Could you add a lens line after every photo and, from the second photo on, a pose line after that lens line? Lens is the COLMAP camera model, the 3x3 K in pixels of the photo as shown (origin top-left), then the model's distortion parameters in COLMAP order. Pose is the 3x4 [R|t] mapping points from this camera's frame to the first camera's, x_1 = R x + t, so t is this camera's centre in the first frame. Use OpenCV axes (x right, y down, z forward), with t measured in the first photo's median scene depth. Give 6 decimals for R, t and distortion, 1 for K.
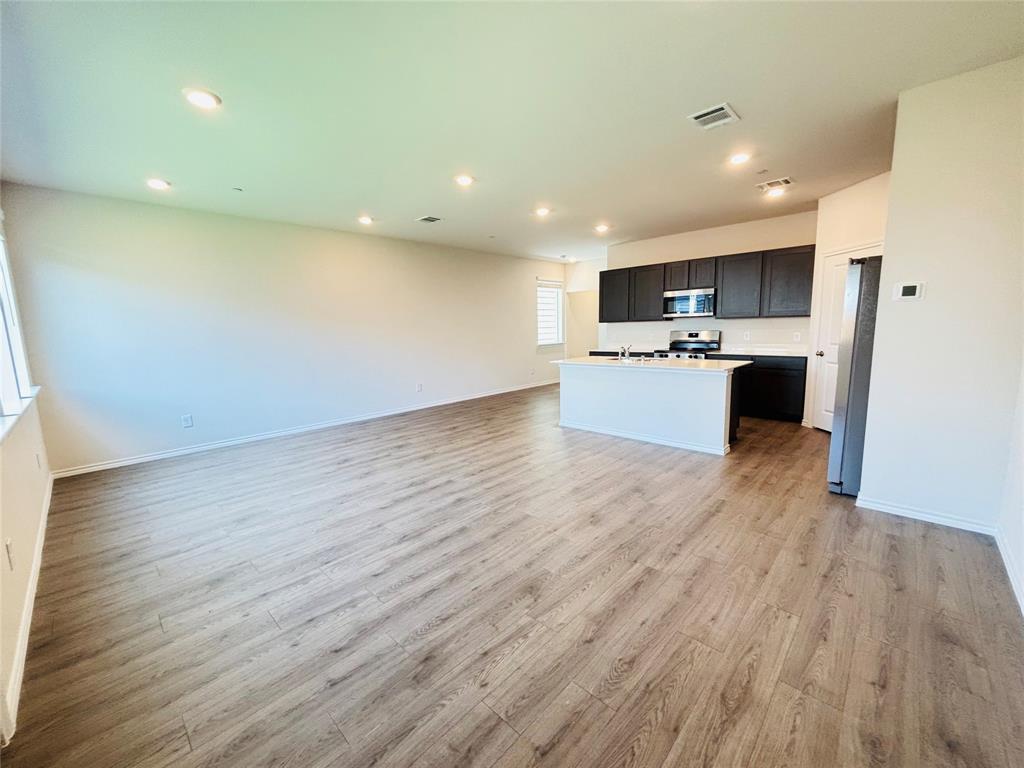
lens RADIAL K [[413.1, 0, 507.2], [0, 413.1, 382.4], [0, 0, 1]] dist [0.004022, 0.000043]
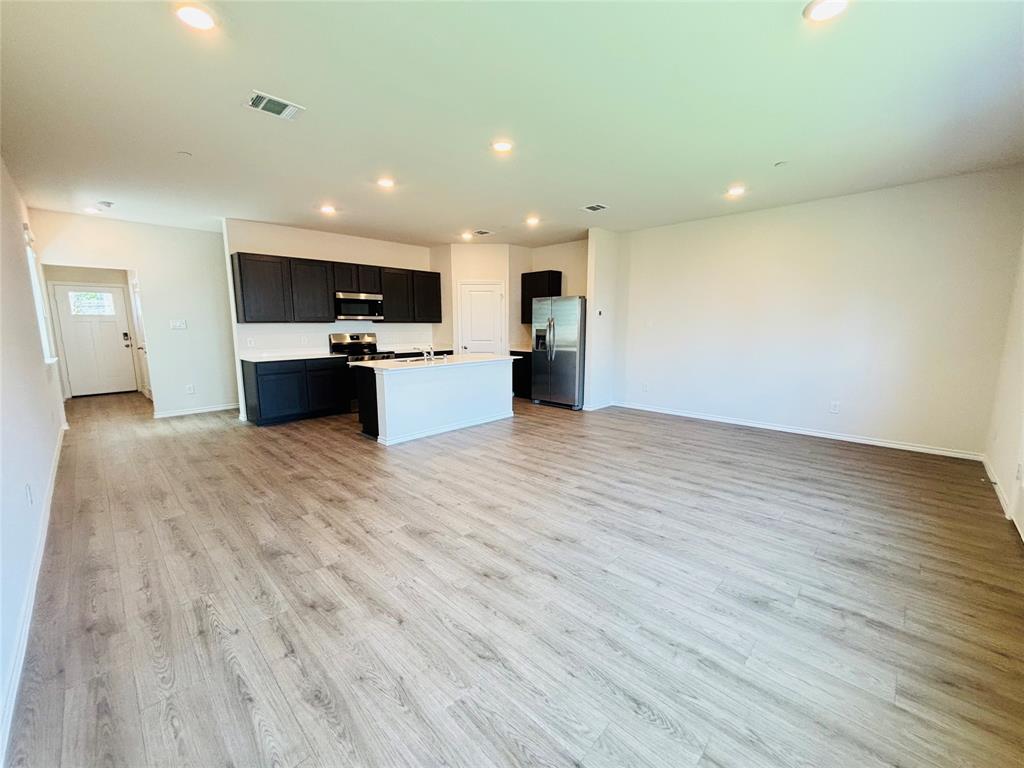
lens RADIAL K [[413.1, 0, 508.9], [0, 413.1, 387.4], [0, 0, 1]] dist [0.004022, 0.000043]
pose [[0.006321, -0.129212, 0.991597, -1.116475], [0.137017, 0.982376, 0.127138, -0.135864], [-0.990549, 0.135062, 0.023913, 1.181706]]
